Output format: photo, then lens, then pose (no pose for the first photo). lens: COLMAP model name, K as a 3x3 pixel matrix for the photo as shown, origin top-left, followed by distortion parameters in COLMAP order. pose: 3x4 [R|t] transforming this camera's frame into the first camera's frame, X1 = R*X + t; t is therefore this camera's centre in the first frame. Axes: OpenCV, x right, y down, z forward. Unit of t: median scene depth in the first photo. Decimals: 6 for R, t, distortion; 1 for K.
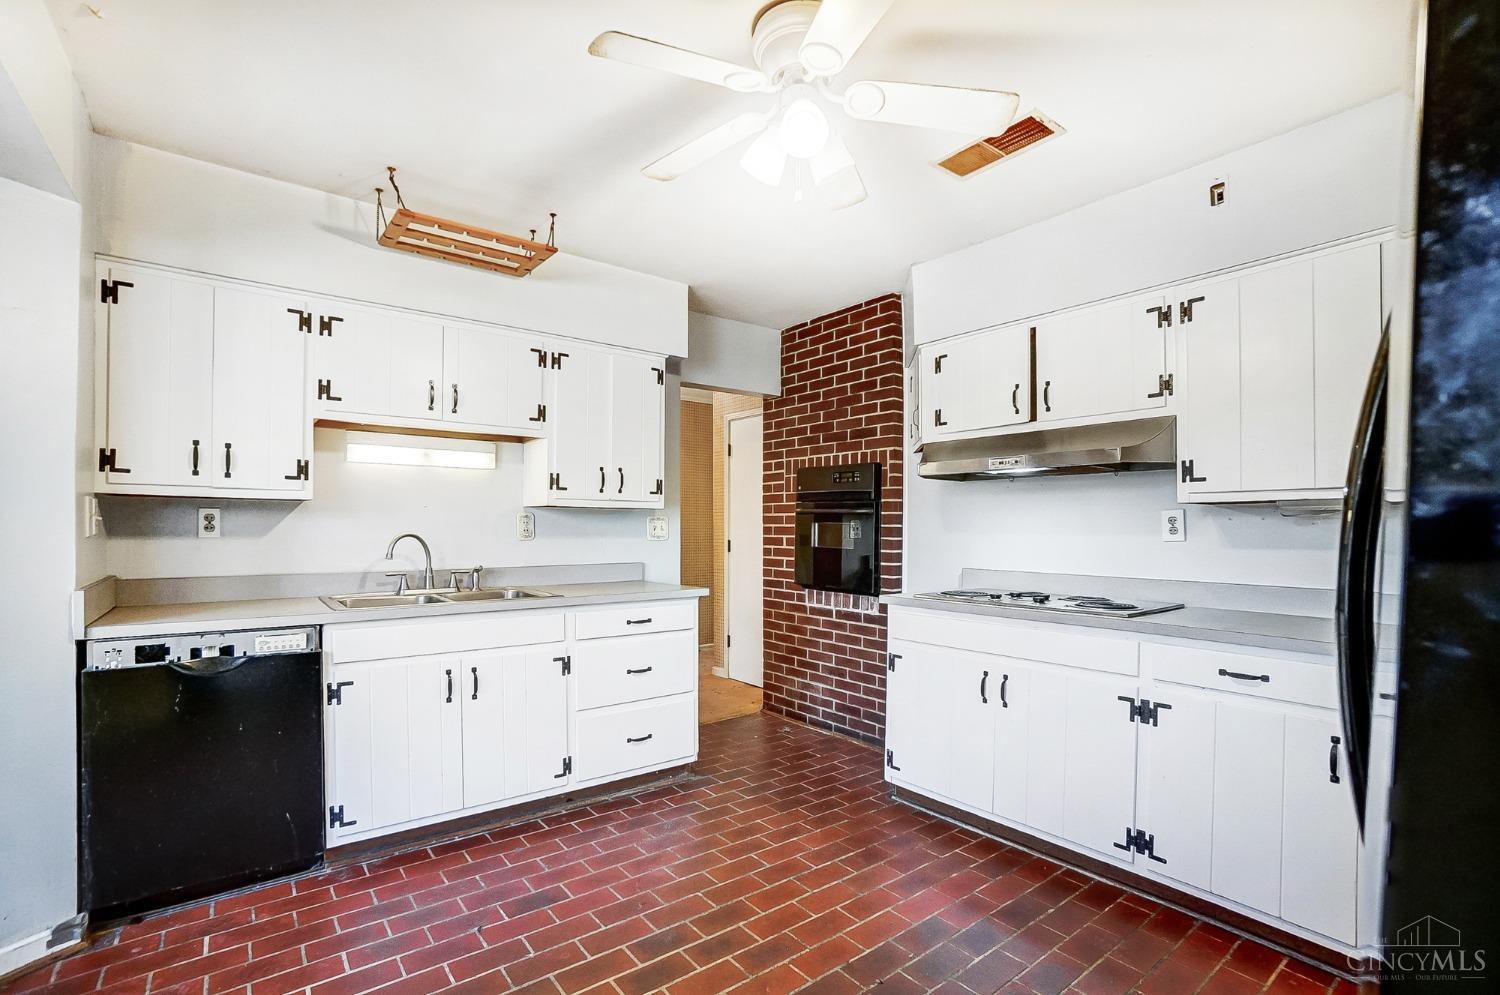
lens RADIAL K [[682.0, 0, 750.0], [0, 682.0, 497.5], [0, 0, 1]] dist [-0.066184, 0.025690]
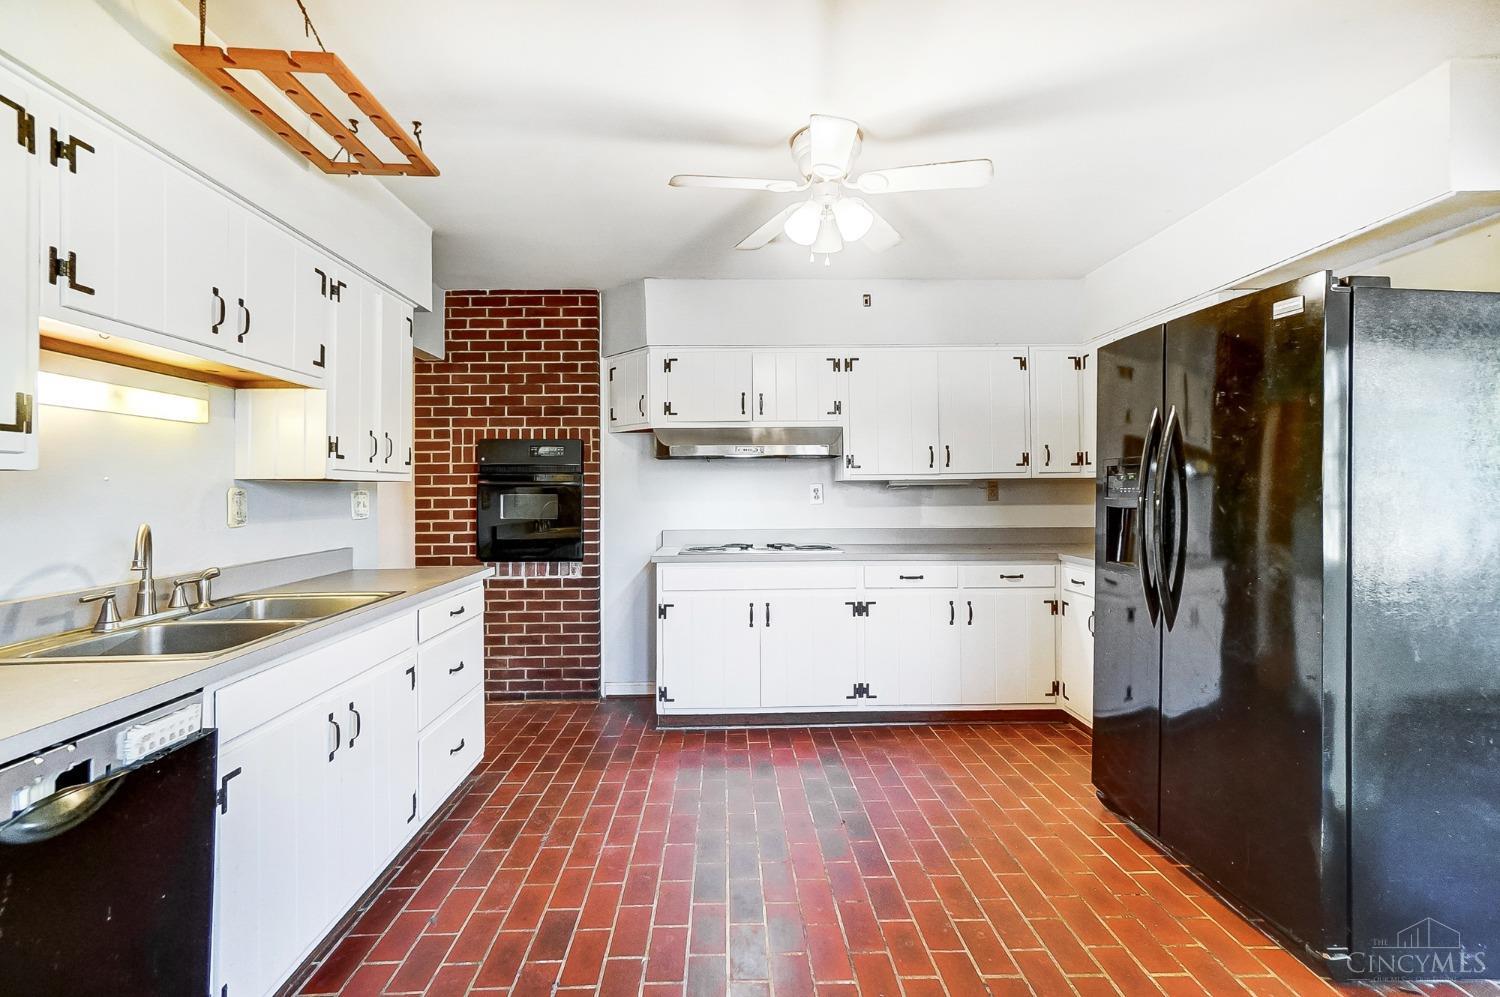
lens RADIAL K [[646.0, 0, 742.9], [0, 646.0, 447.6], [0, 0, 1]] dist [0.000315, 0.000526]
pose [[0.592725, 0.042338, 0.804291, -0.493699], [-0.022377, 0.999098, -0.036102, -0.005964], [-0.805094, 0.003401, 0.593137, 0.162139]]
